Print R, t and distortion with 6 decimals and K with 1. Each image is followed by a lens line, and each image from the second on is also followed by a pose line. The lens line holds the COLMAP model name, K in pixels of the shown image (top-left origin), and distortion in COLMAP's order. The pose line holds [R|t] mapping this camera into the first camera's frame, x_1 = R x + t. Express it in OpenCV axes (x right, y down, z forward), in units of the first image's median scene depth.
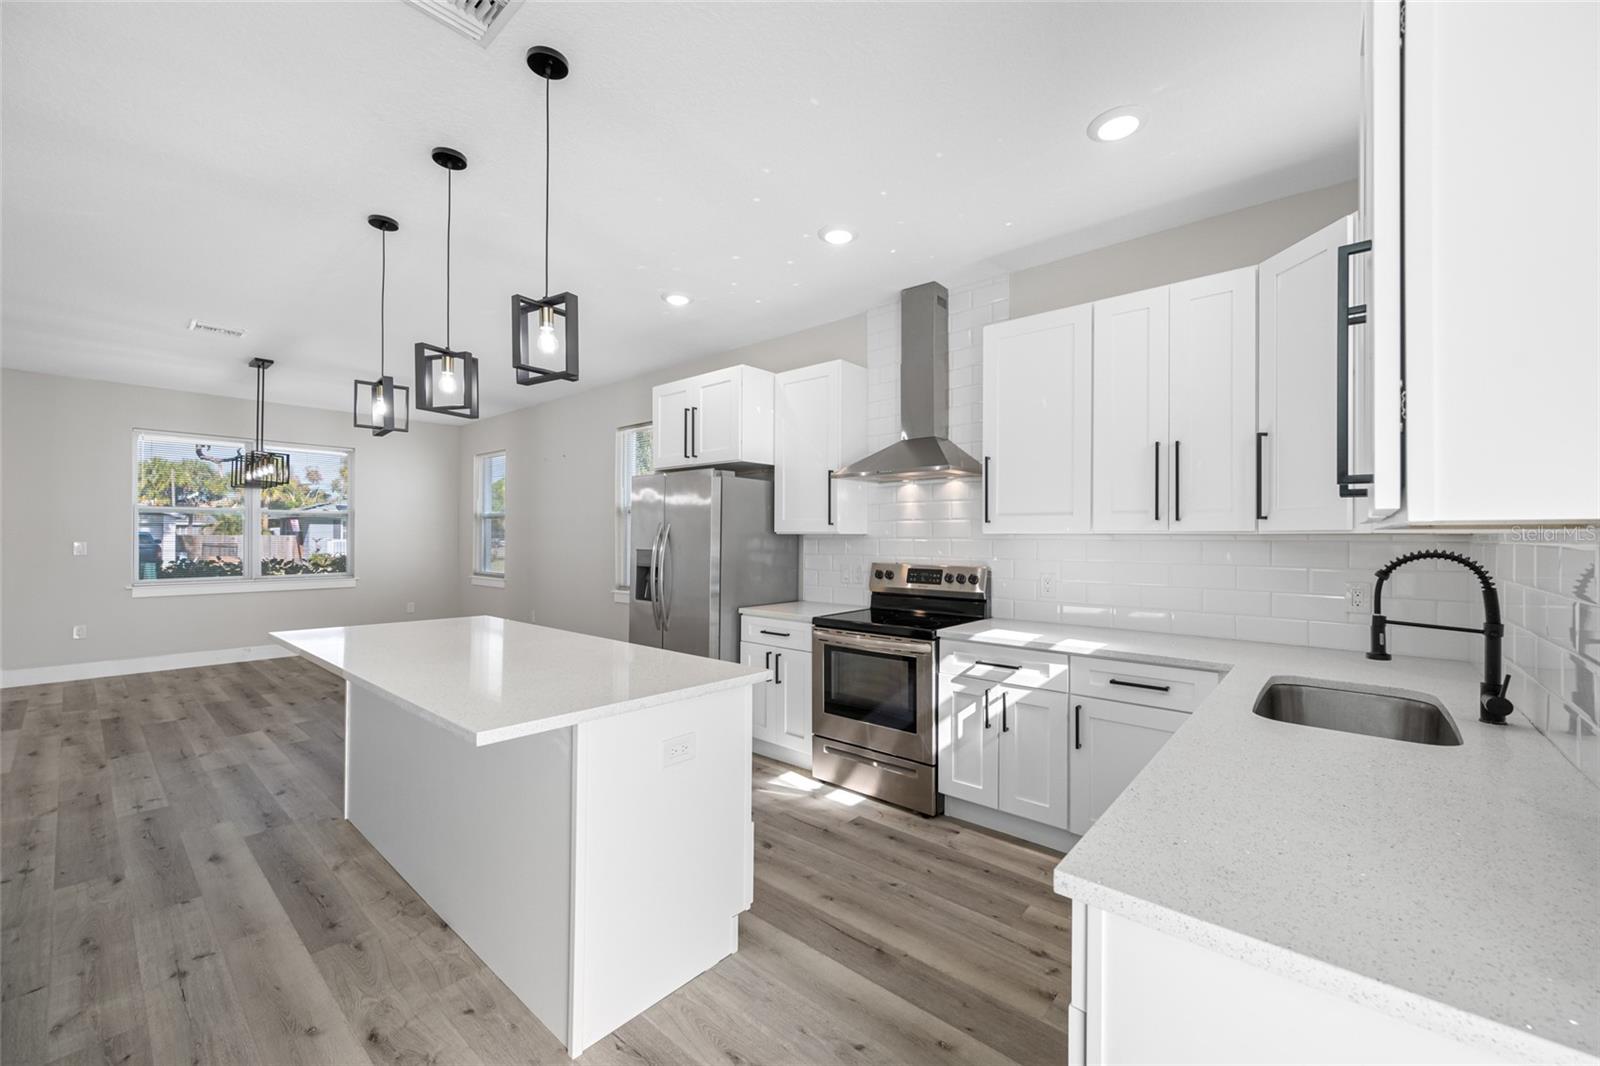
lens RADIAL K [[634.5, 0, 790.8], [0, 634.5, 523.1], [0, 0, 1]] dist [0.003552, 0.000121]
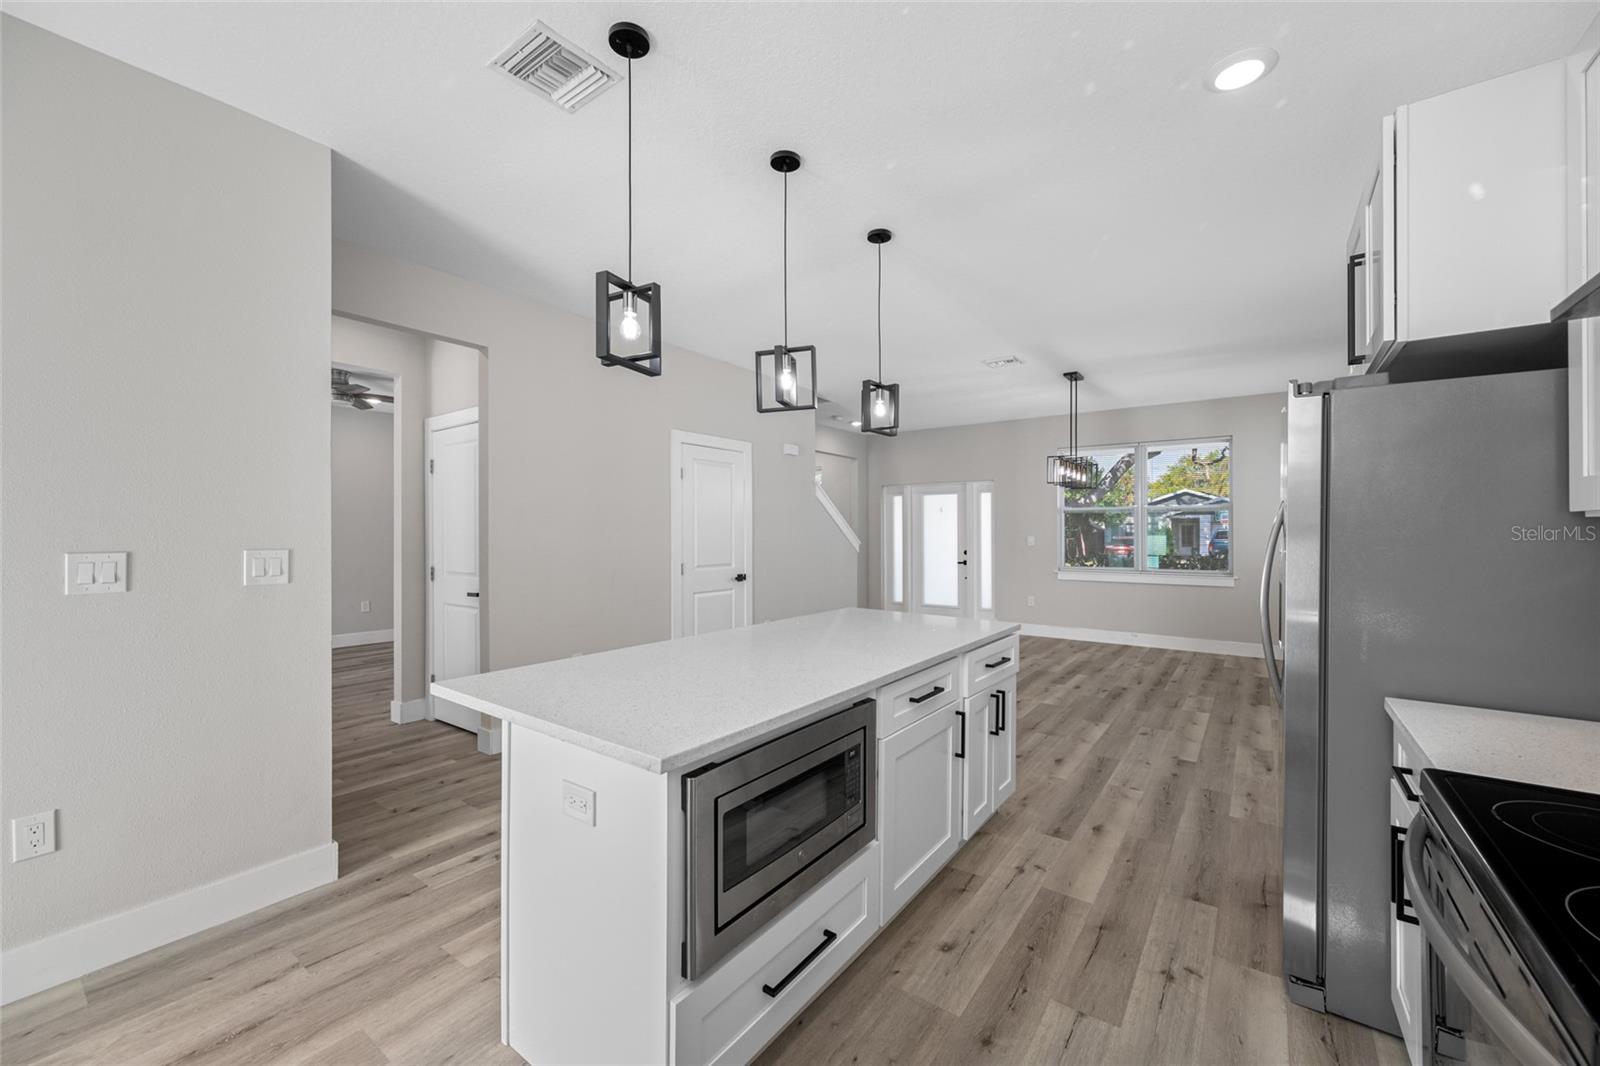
lens RADIAL K [[634.5, 0, 815.3], [0, 634.5, 532.2], [0, 0, 1]] dist [0.003552, 0.000121]
pose [[0.117131, -0.000548, -0.993116, 0.284605], [0.013878, 0.999903, 0.001086, 0.020028], [0.993020, -0.013910, 0.117127, 0.556479]]
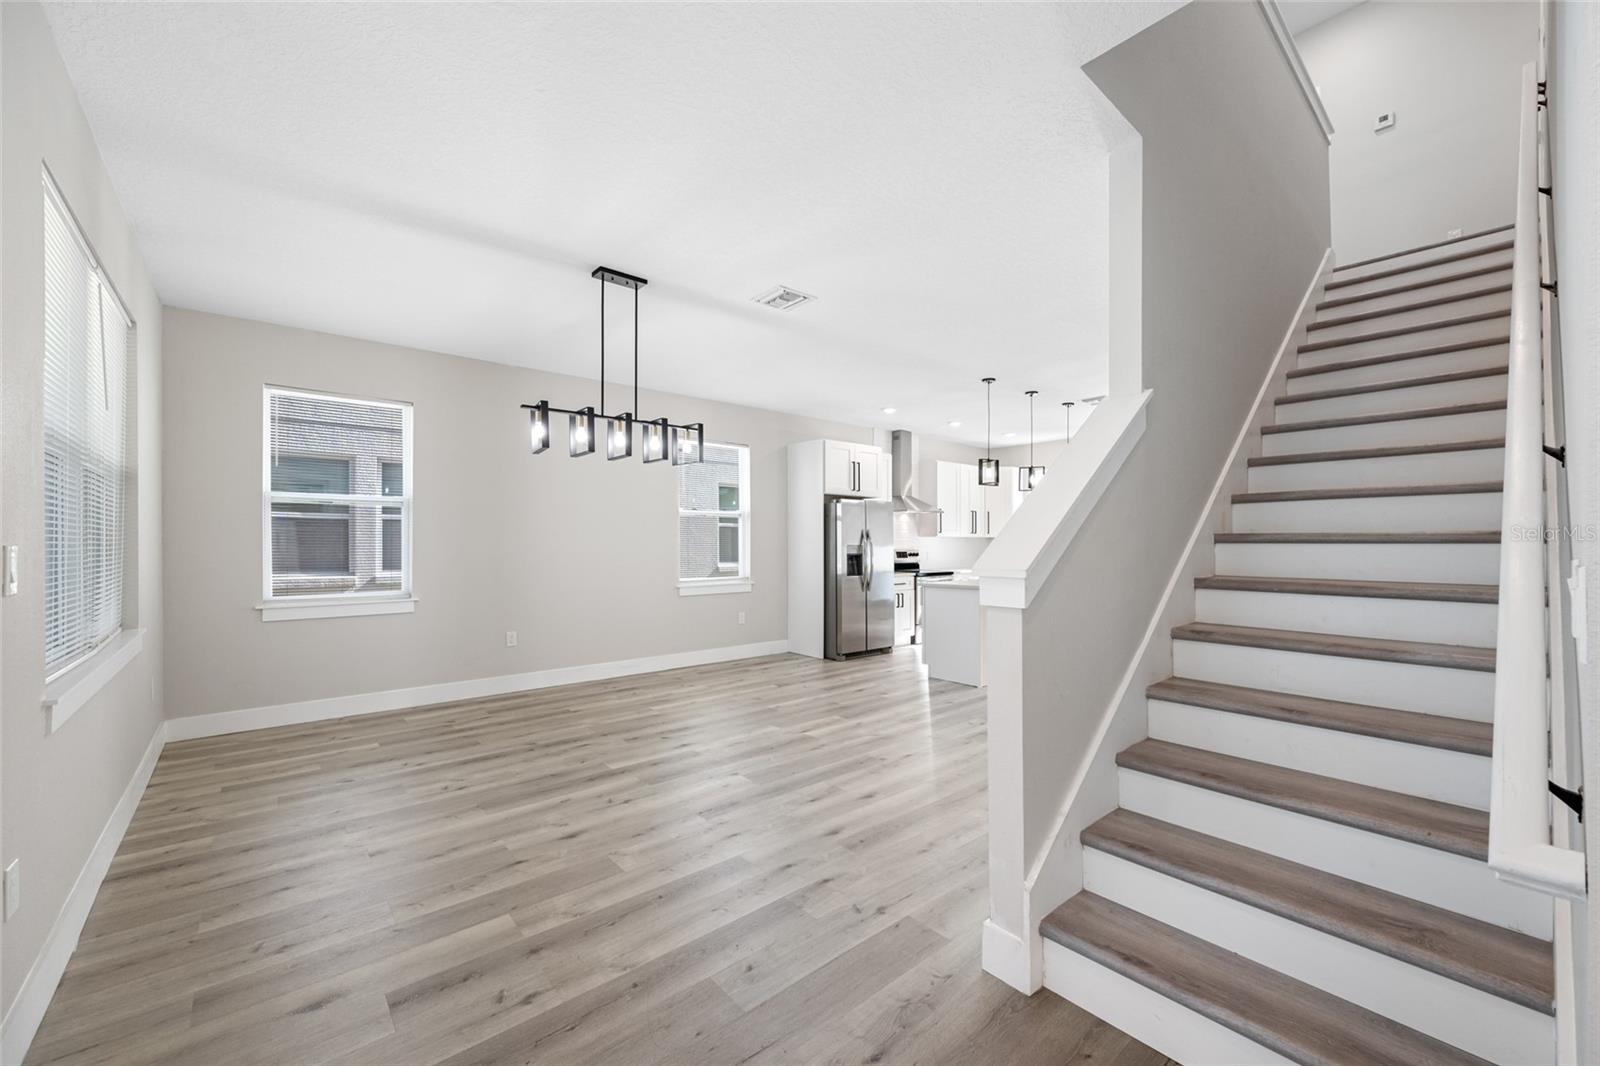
lens RADIAL K [[634.5, 0, 799.9], [0, 634.5, 534.5], [0, 0, 1]] dist [0.003552, 0.000121]
pose [[0.132188, 0.018259, 0.991056, -1.951522], [-0.014775, 0.999756, -0.016449, 0.046051], [-0.991115, -0.012468, 0.132425, 0.960735]]
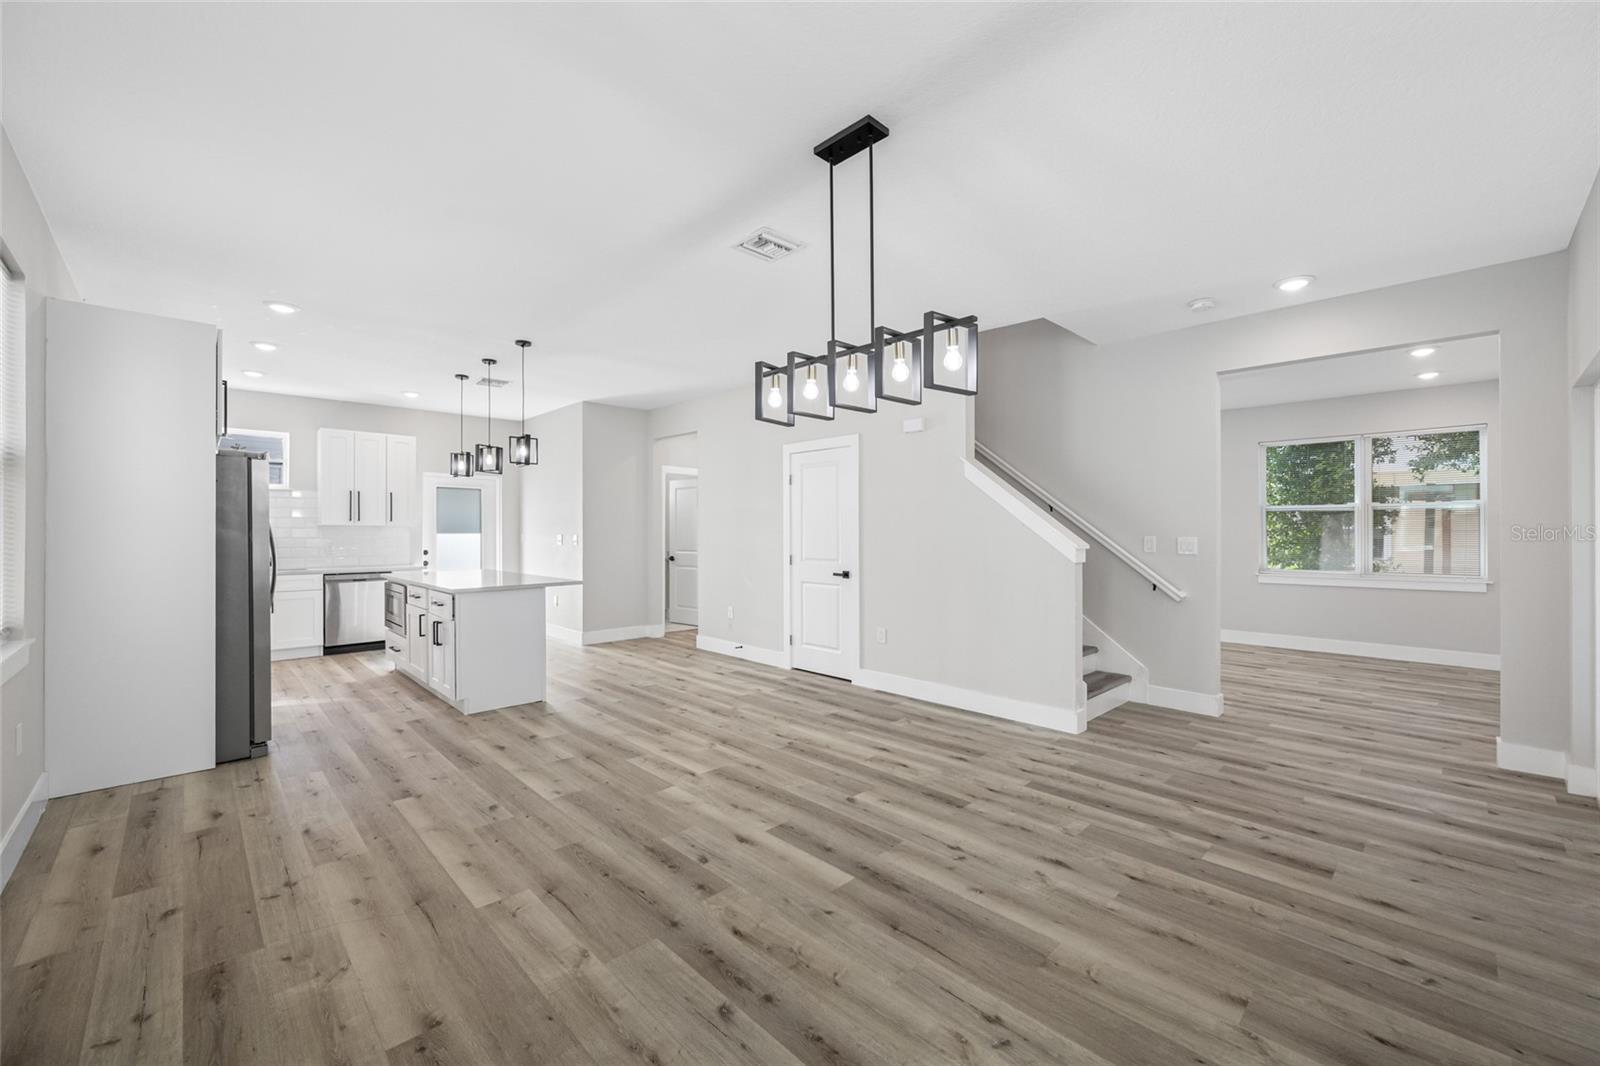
lens RADIAL K [[634.5, 0, 791.6], [0, 634.5, 535.6], [0, 0, 1]] dist [0.003552, 0.000121]
pose [[-0.996870, 0.002999, 0.079003, -1.097001], [0.002309, 0.999958, -0.008819, 0.046066], [-0.079026, -0.008609, -0.996835, 1.928933]]
